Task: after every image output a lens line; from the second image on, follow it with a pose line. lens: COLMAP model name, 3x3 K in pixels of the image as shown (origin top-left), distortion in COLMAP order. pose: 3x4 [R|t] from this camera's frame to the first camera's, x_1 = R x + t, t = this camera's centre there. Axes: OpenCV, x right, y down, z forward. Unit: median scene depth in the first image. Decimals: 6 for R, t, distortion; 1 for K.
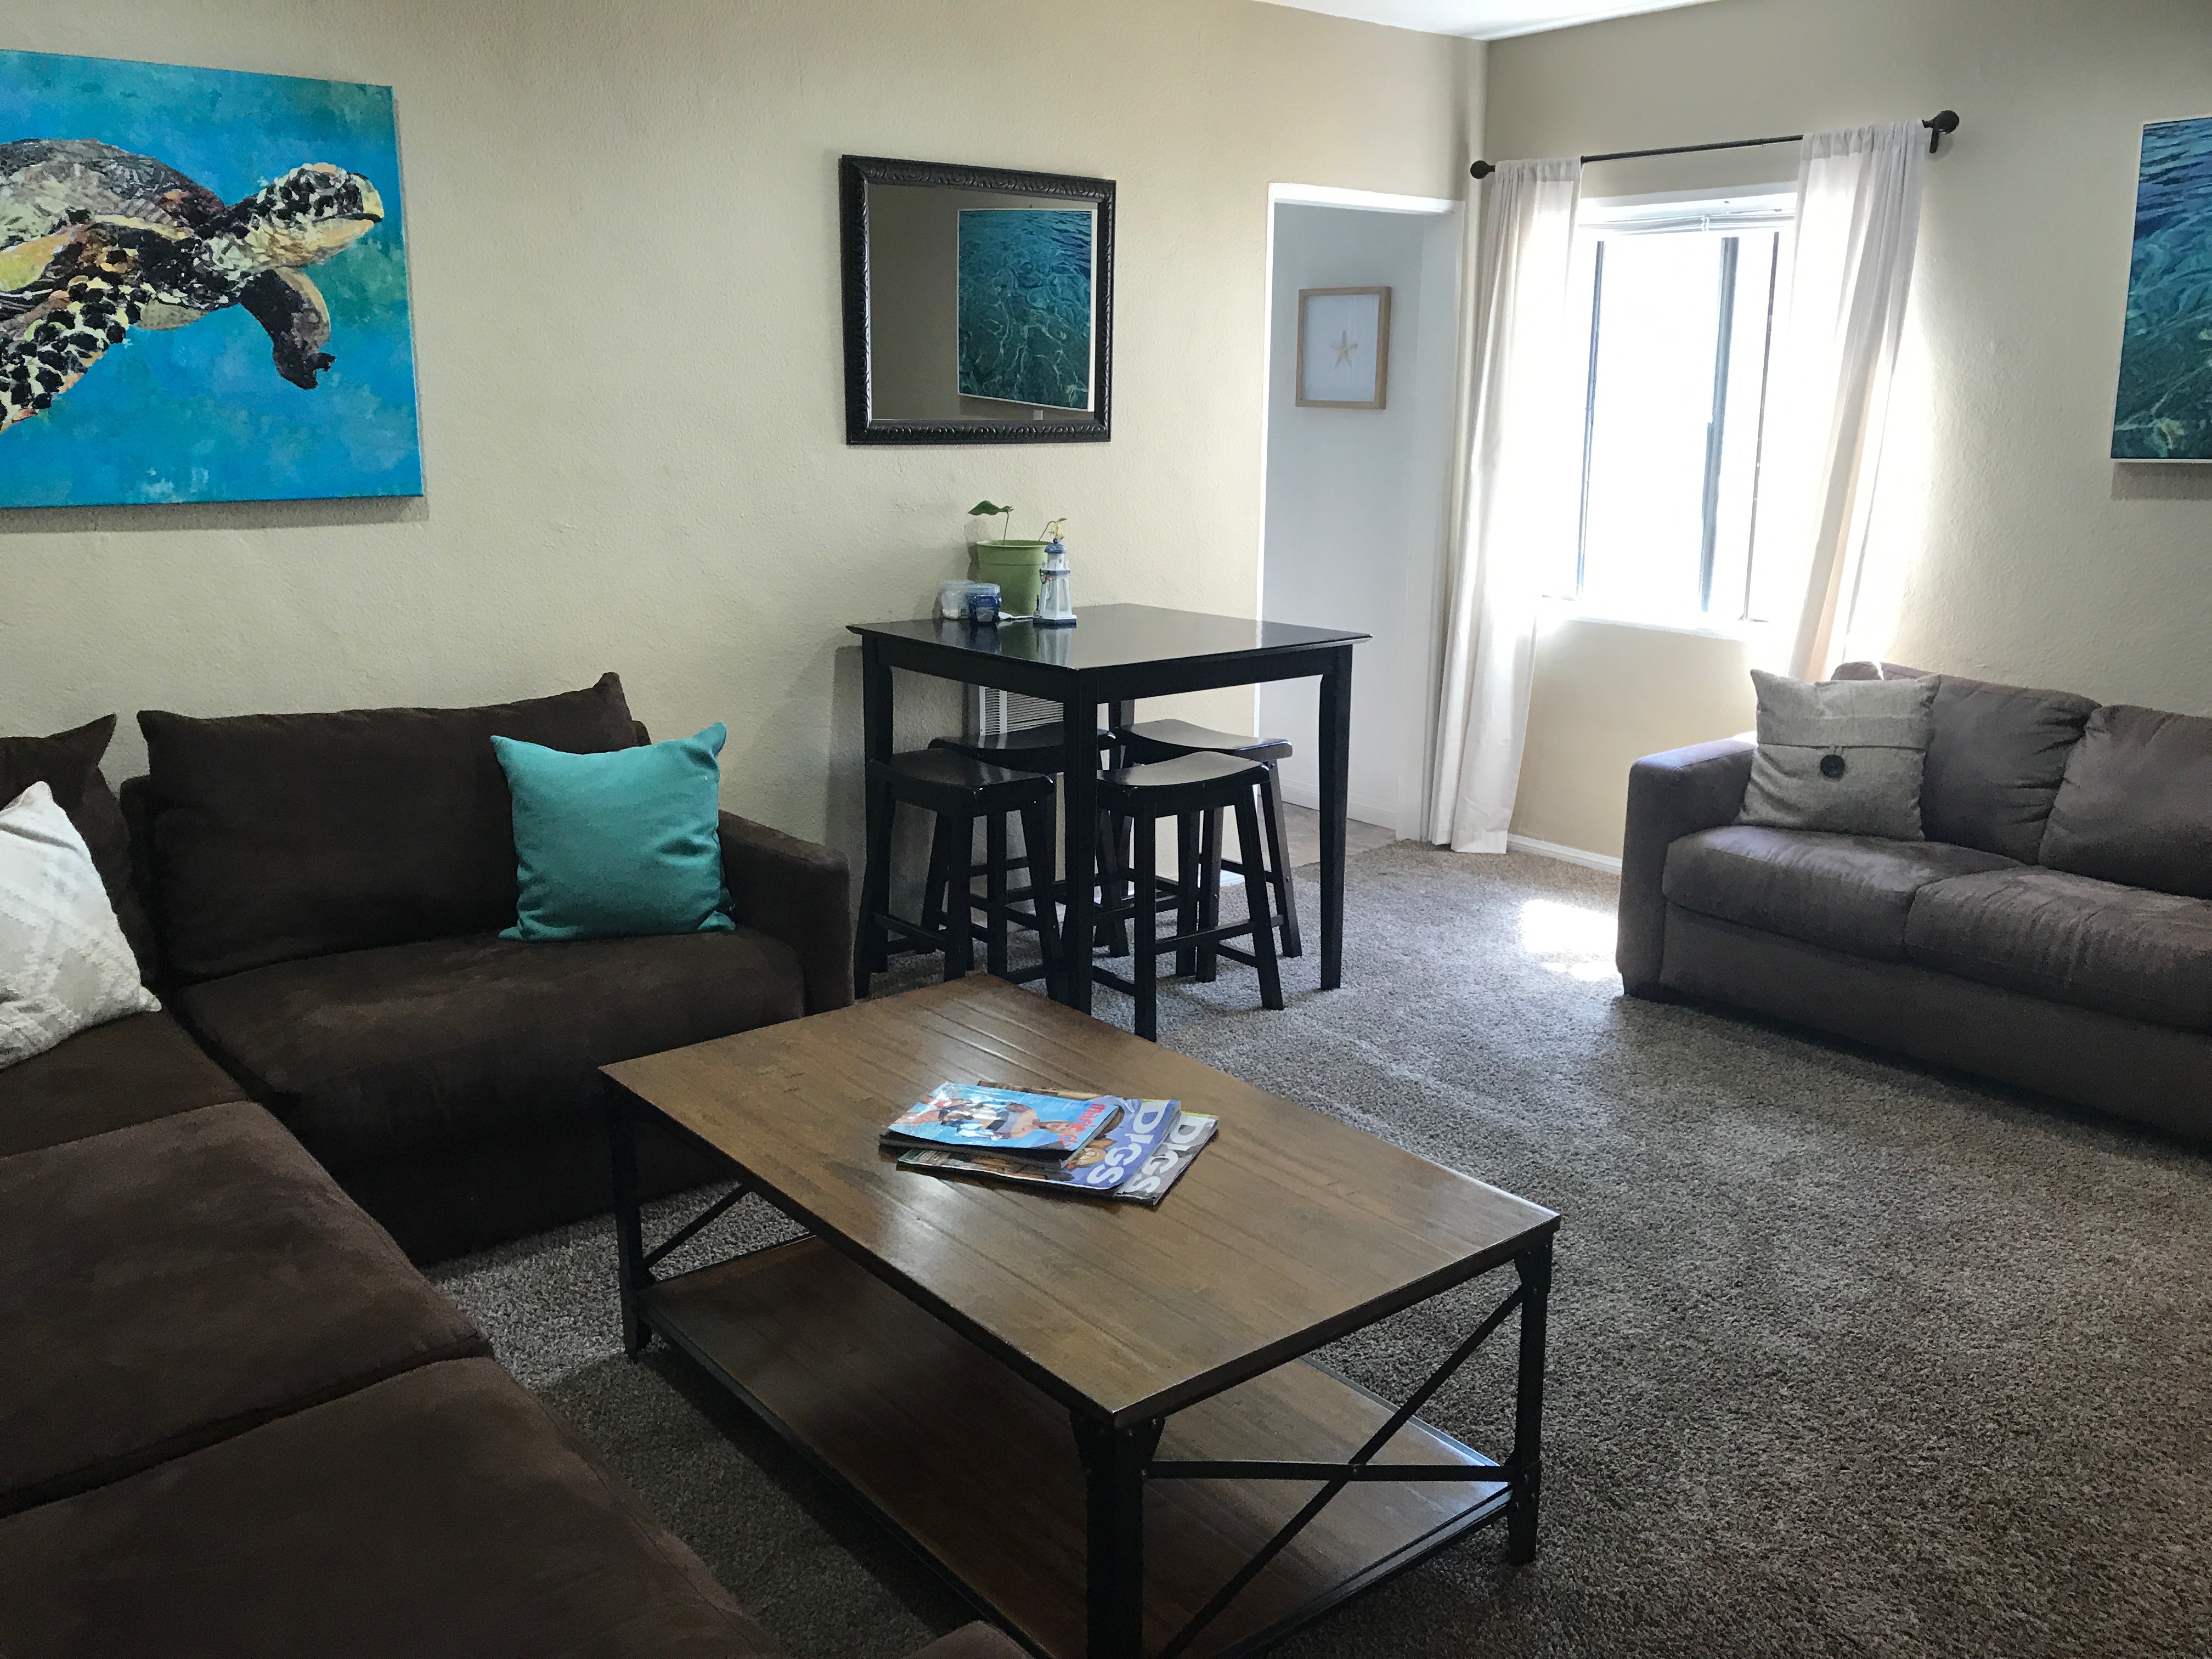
lens RADIAL K [[1827.3, 0, 1133.9], [0, 1827.3, 763.3], [0, 0, 1]] dist [0.009516, -0.019156]
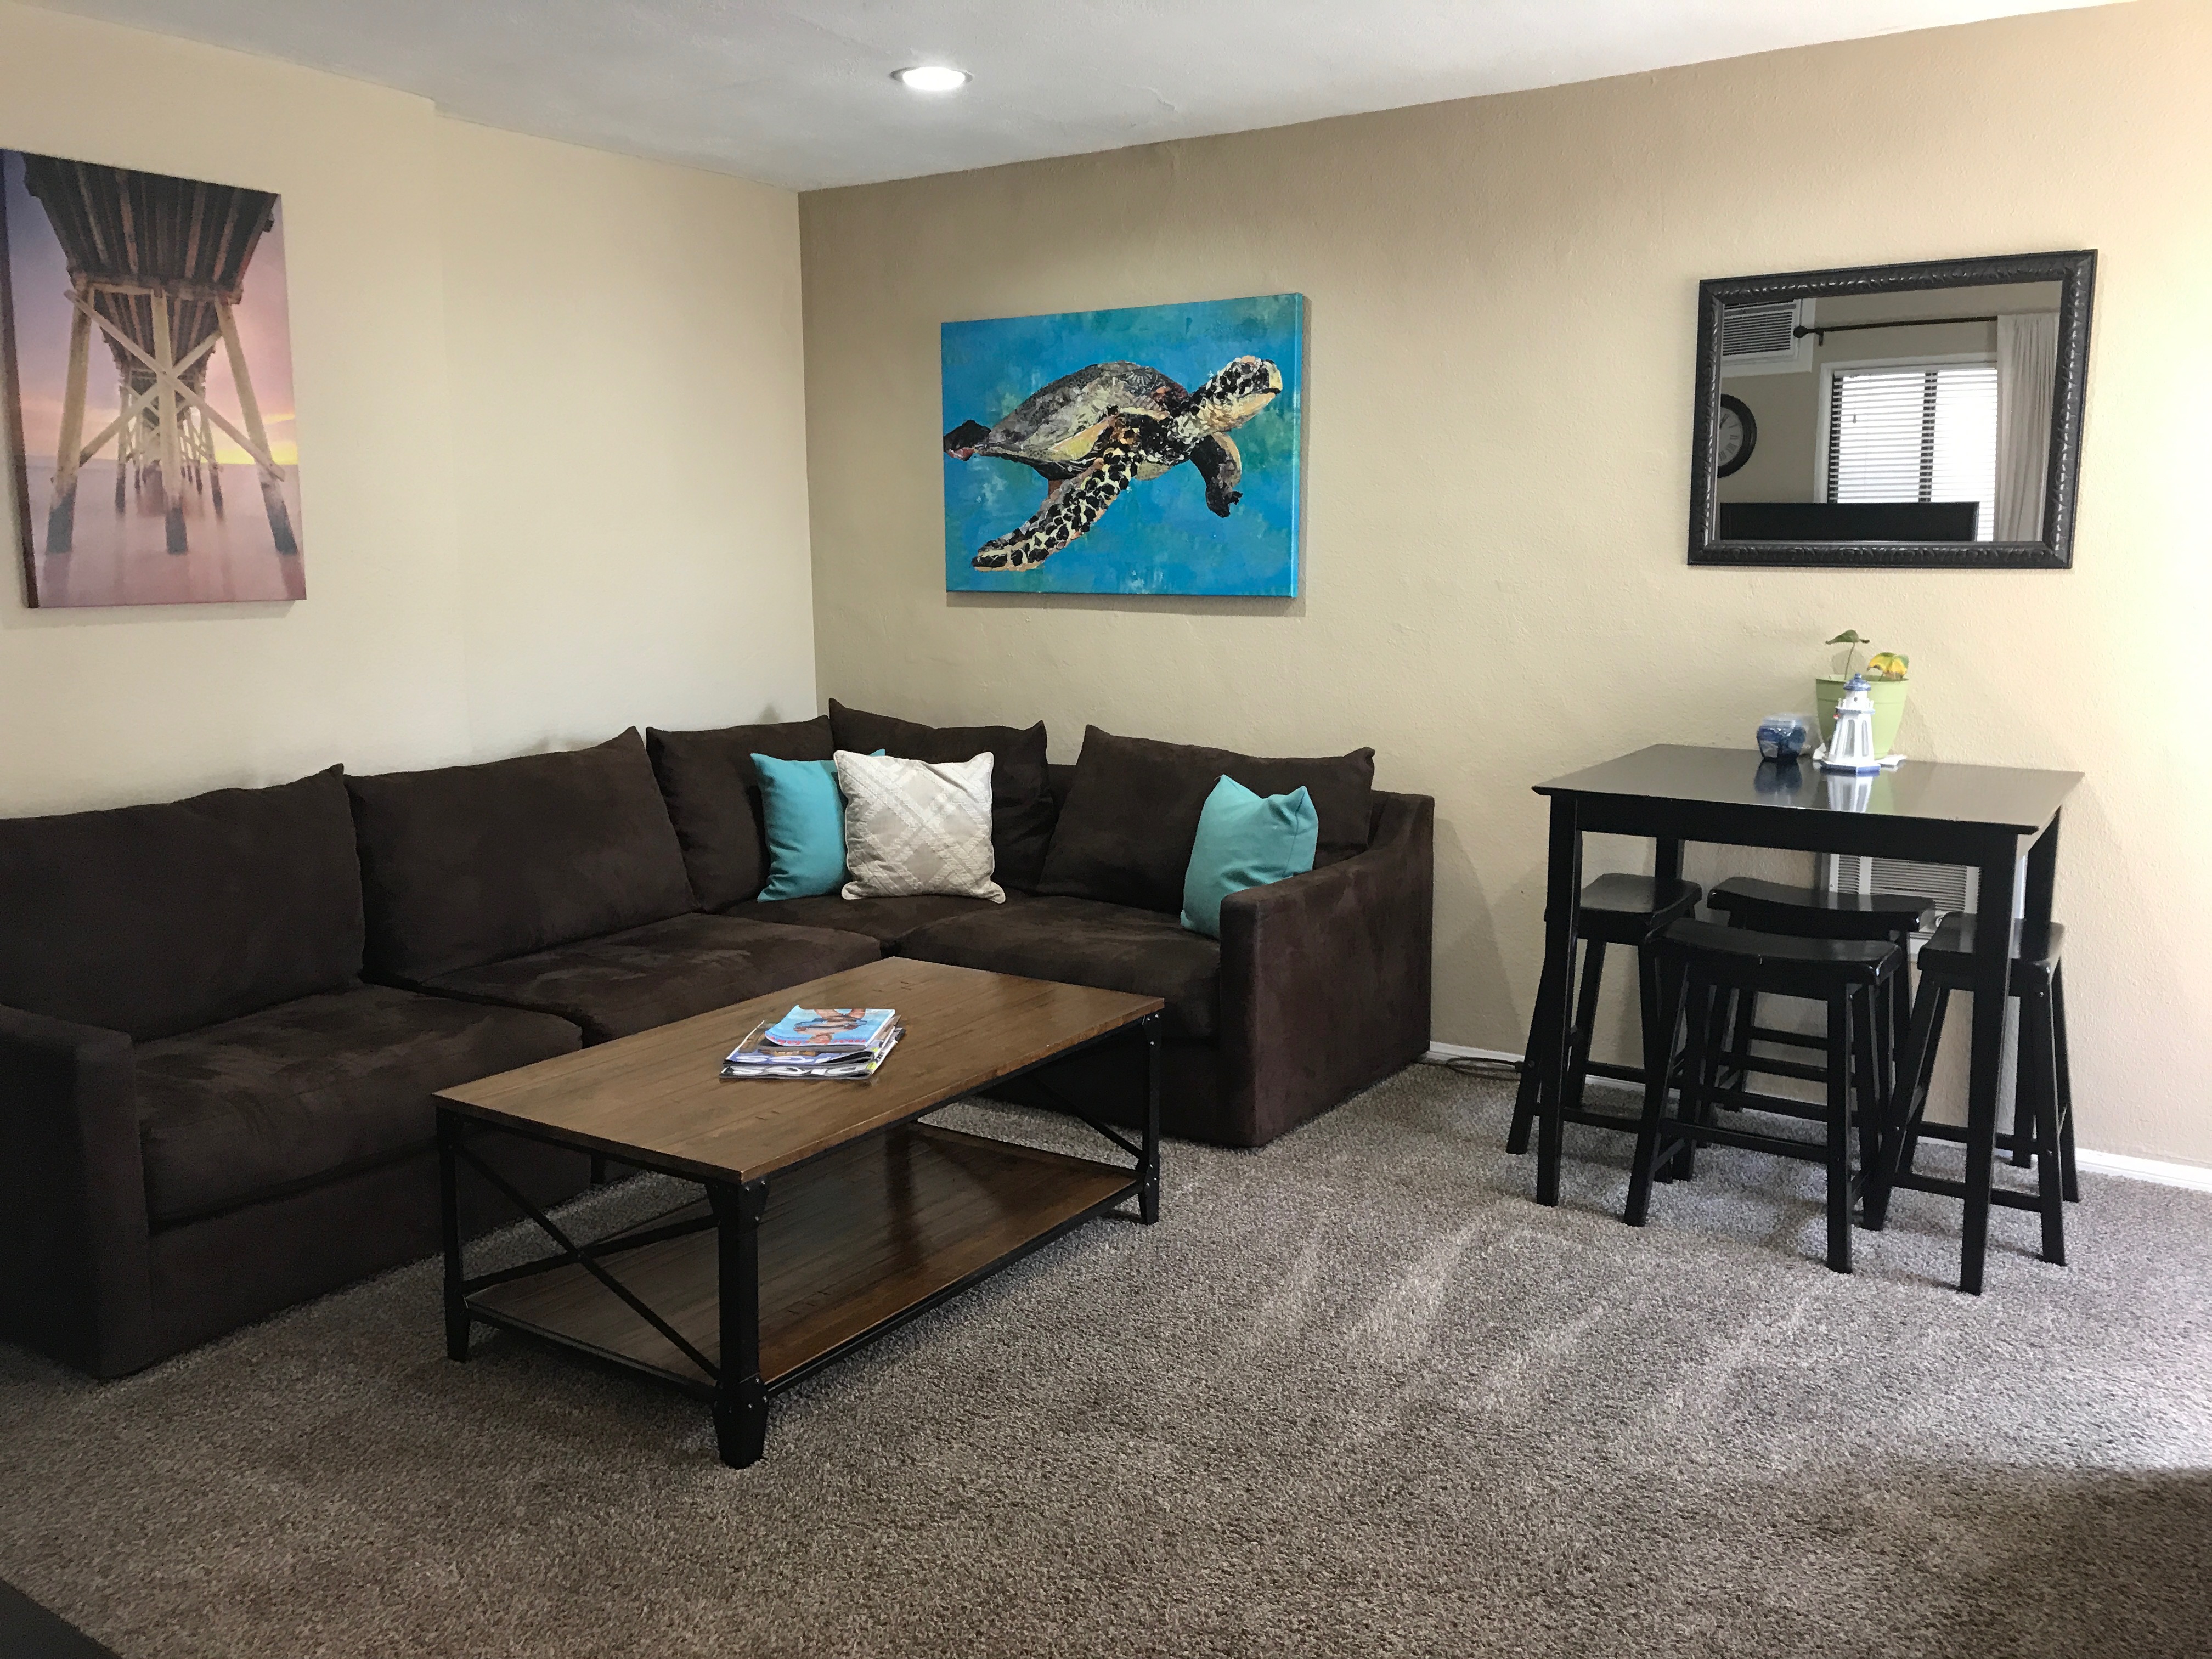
lens RADIAL K [[1827.3, 0, 1108.9], [0, 1827.3, 830.5], [0, 0, 1]] dist [0.009516, -0.019156]
pose [[0.285452, 0.142755, -0.947701, 0.917439], [-0.186412, 0.978229, 0.091205, -0.083237], [0.940089, 0.150628, 0.305849, 0.539999]]
